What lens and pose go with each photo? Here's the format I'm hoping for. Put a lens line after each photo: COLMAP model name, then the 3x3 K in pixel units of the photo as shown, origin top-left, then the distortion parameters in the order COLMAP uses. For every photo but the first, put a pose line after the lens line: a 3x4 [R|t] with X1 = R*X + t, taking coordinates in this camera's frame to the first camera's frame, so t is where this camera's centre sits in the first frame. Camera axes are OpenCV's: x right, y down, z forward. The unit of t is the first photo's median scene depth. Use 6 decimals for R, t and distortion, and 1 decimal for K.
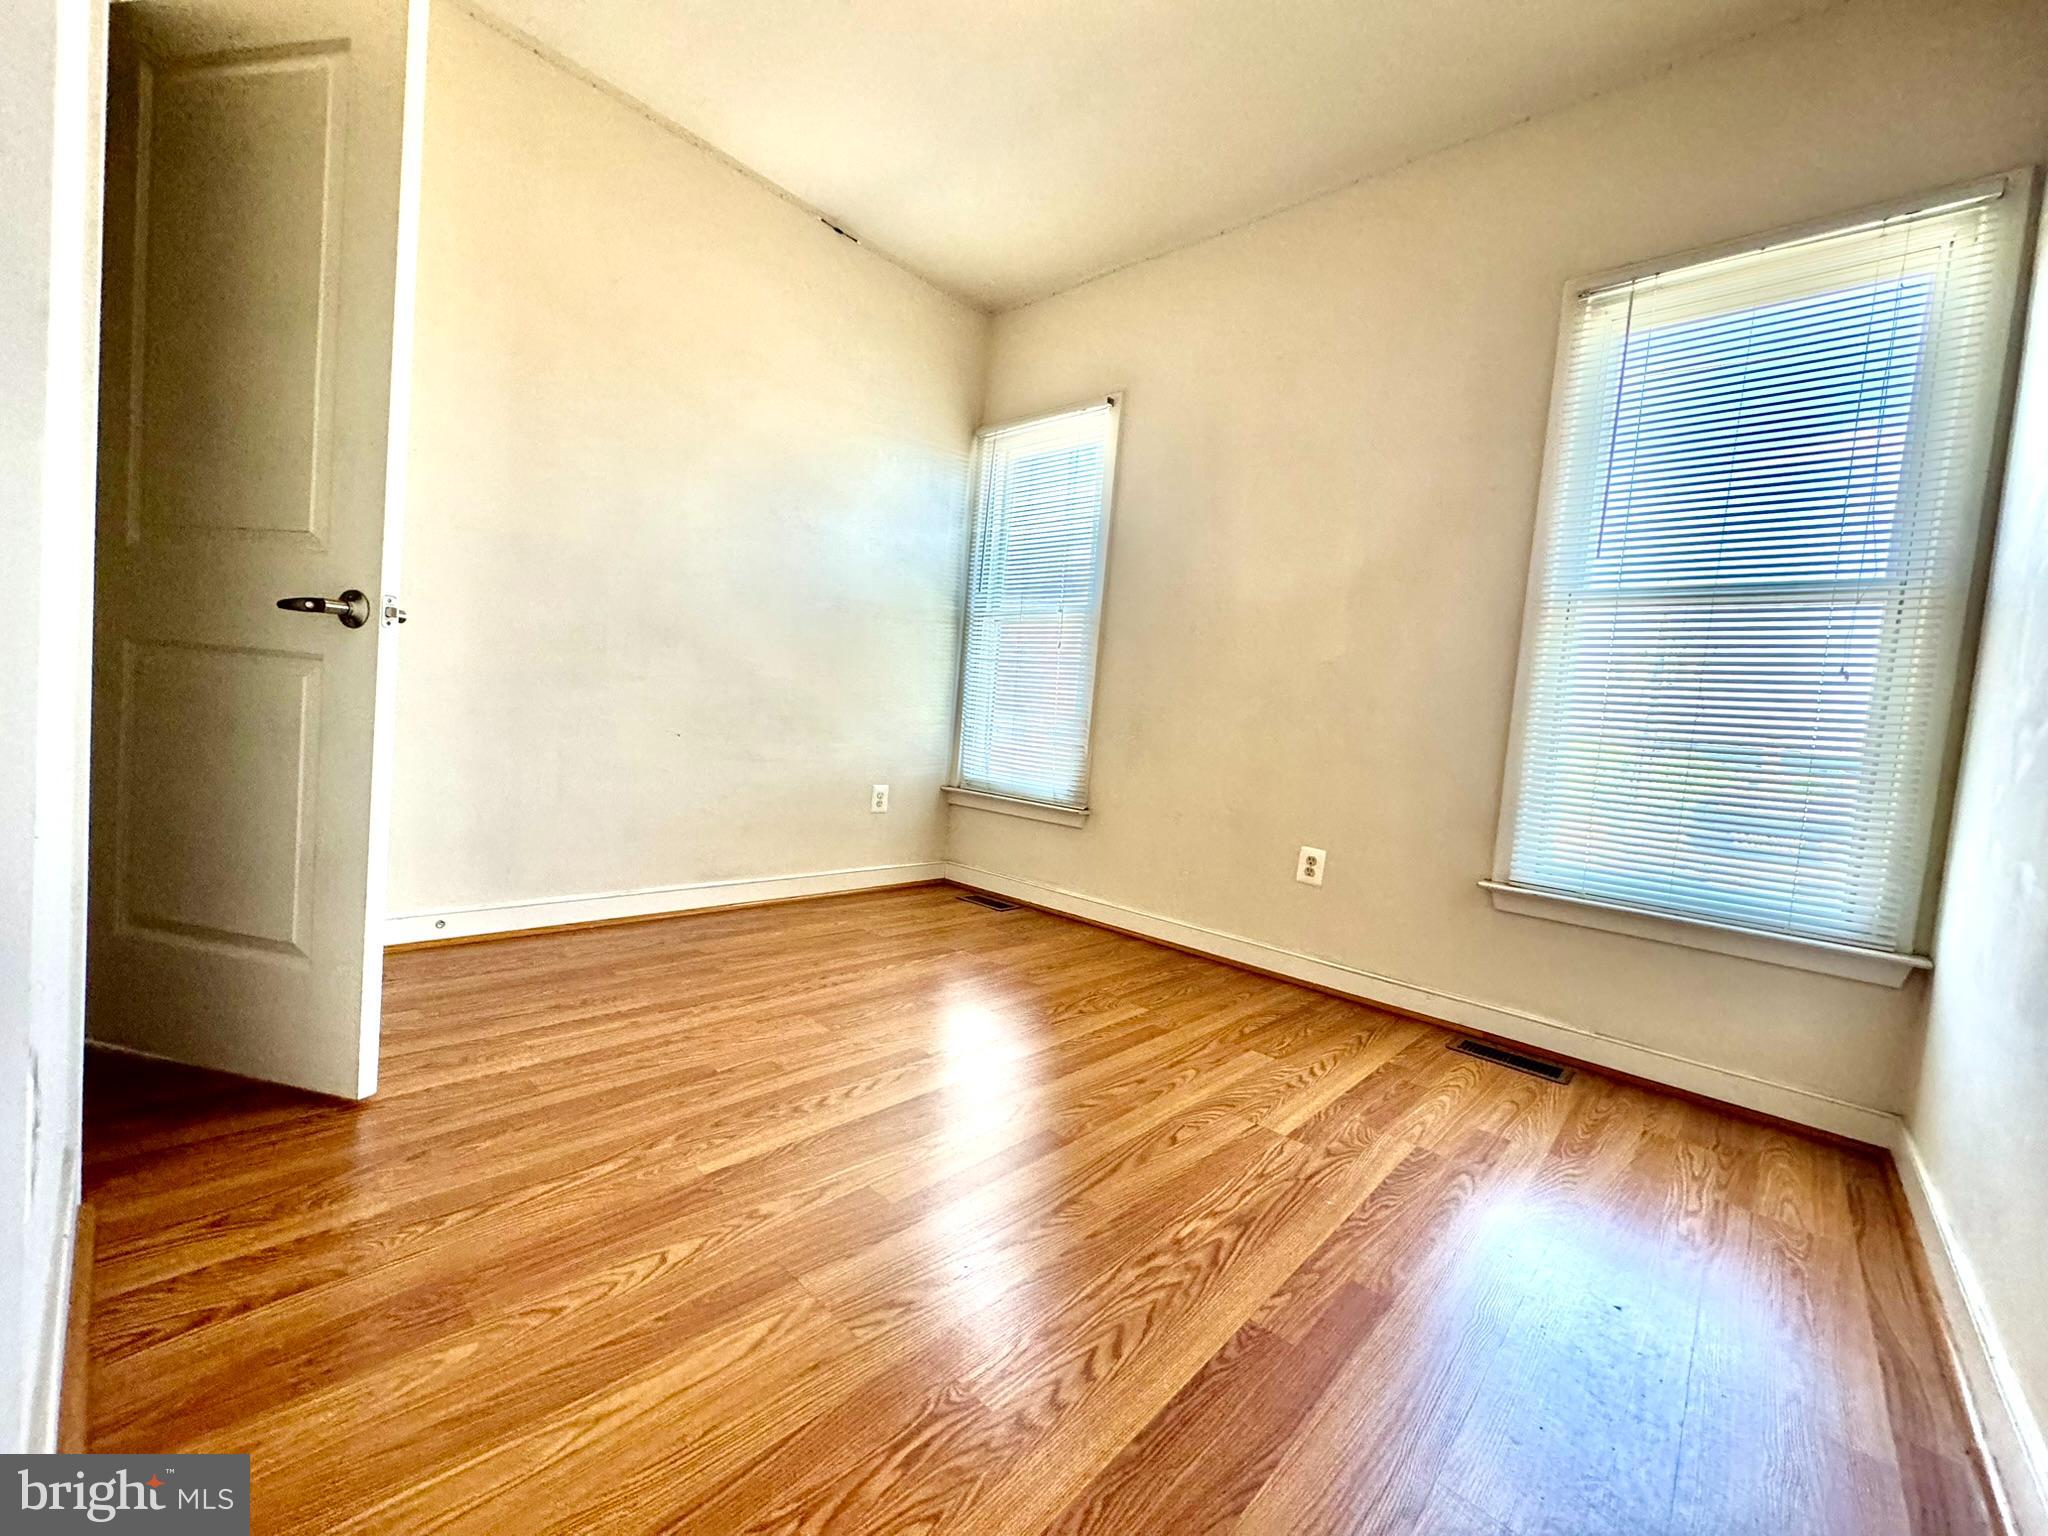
lens RADIAL K [[814.7, 0, 1021.0], [0, 814.7, 767.5], [0, 0, 1]] dist [0.000965, -0.000004]
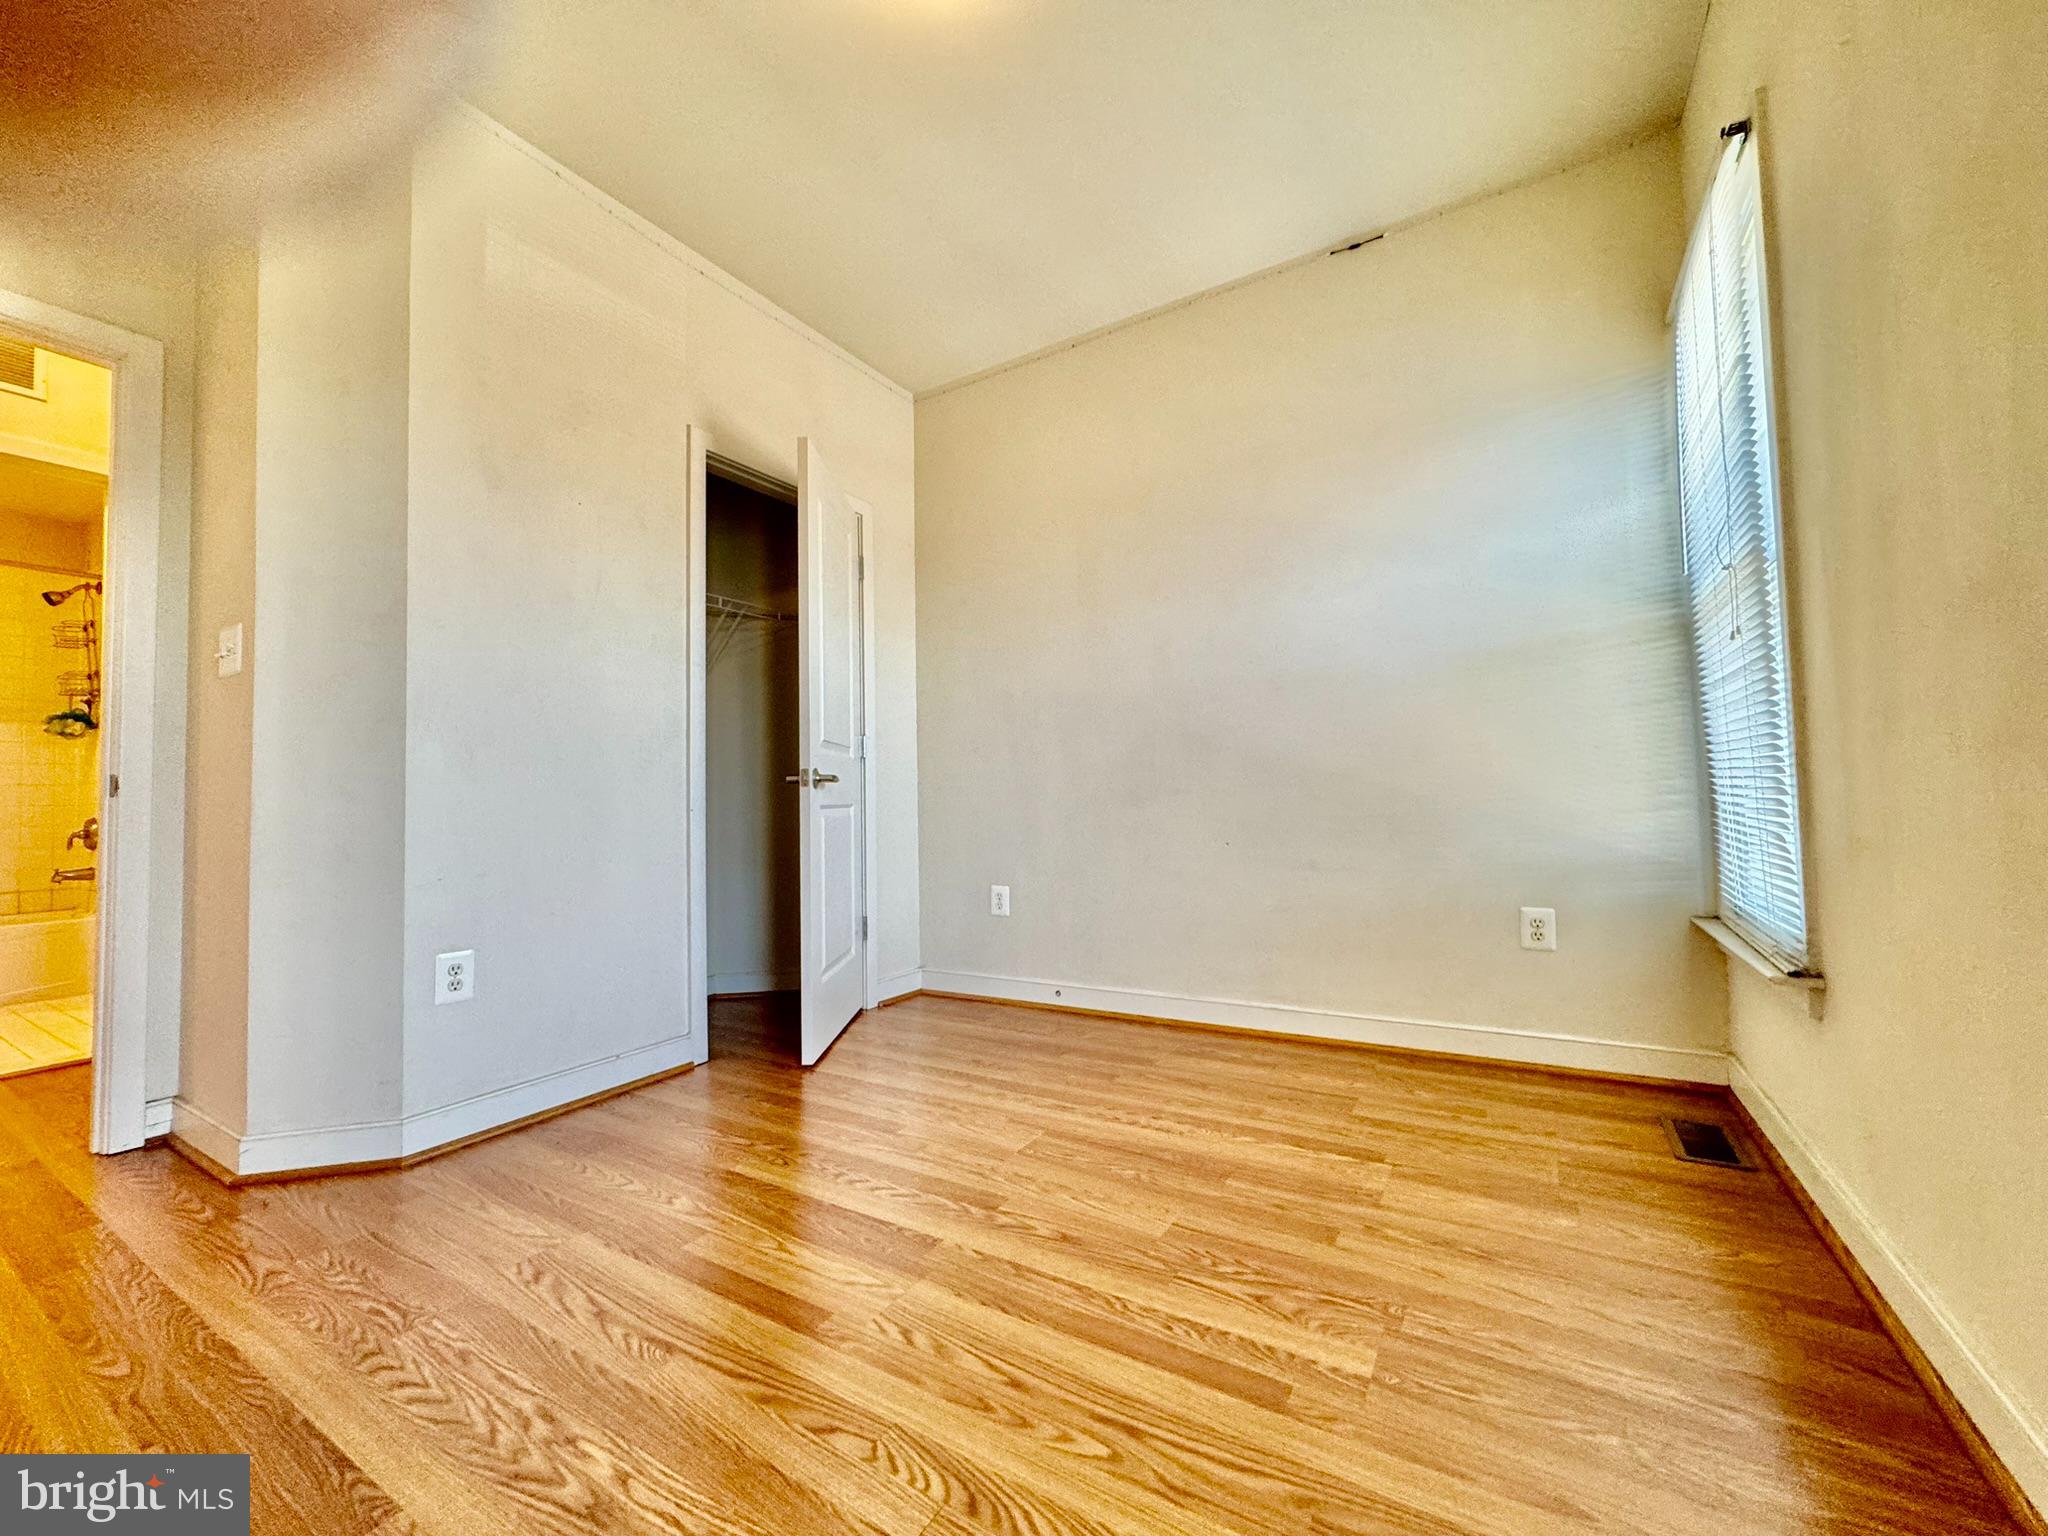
lens RADIAL K [[819.8, 0, 1018.7], [0, 819.8, 765.5], [0, 0, 1]] dist [0.000151, 0.000065]
pose [[0.186387, -0.132854, -0.973452, 0.669867], [-0.019222, 0.990132, -0.138811, 0.012500], [0.982288, 0.044585, 0.181994, 0.727930]]
